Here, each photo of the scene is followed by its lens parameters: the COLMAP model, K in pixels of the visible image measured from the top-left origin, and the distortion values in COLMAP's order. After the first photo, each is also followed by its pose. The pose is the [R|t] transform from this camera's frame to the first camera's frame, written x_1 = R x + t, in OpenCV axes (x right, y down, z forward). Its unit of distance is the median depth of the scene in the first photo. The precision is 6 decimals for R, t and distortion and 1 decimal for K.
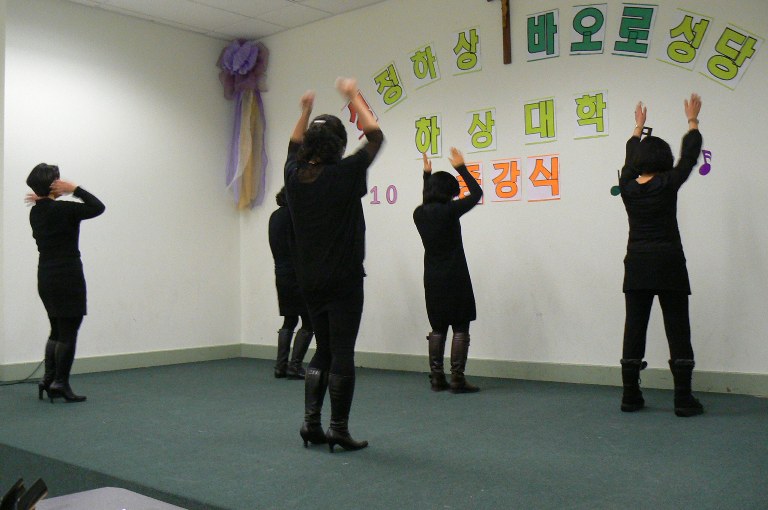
lens RADIAL K [[842.8, 0, 384.0], [0, 842.8, 255.0], [0, 0, 1]] dist [-0.185074, 0.229781]
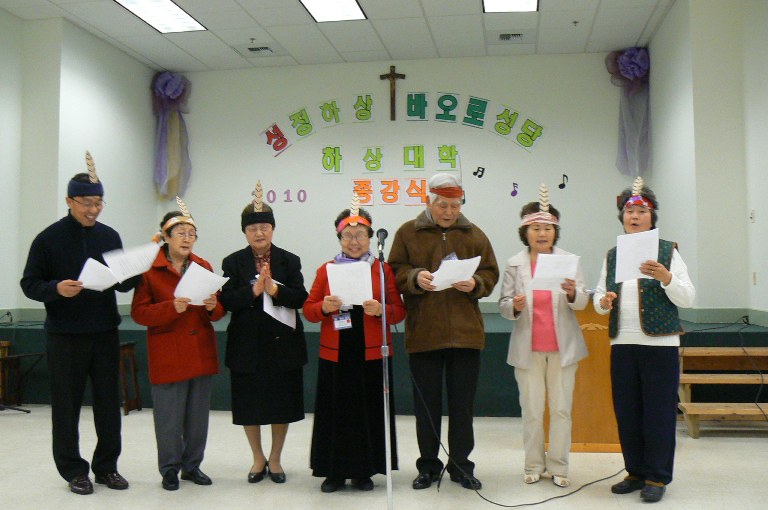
lens RADIAL K [[842.8, 0, 384.0], [0, 842.8, 255.0], [0, 0, 1]] dist [-0.185074, 0.229781]
pose [[0.856473, 0.022337, 0.515708, -0.723004], [-0.019439, 0.999750, -0.011019, 0.053674], [-0.515825, -0.000587, 0.856694, -0.408947]]
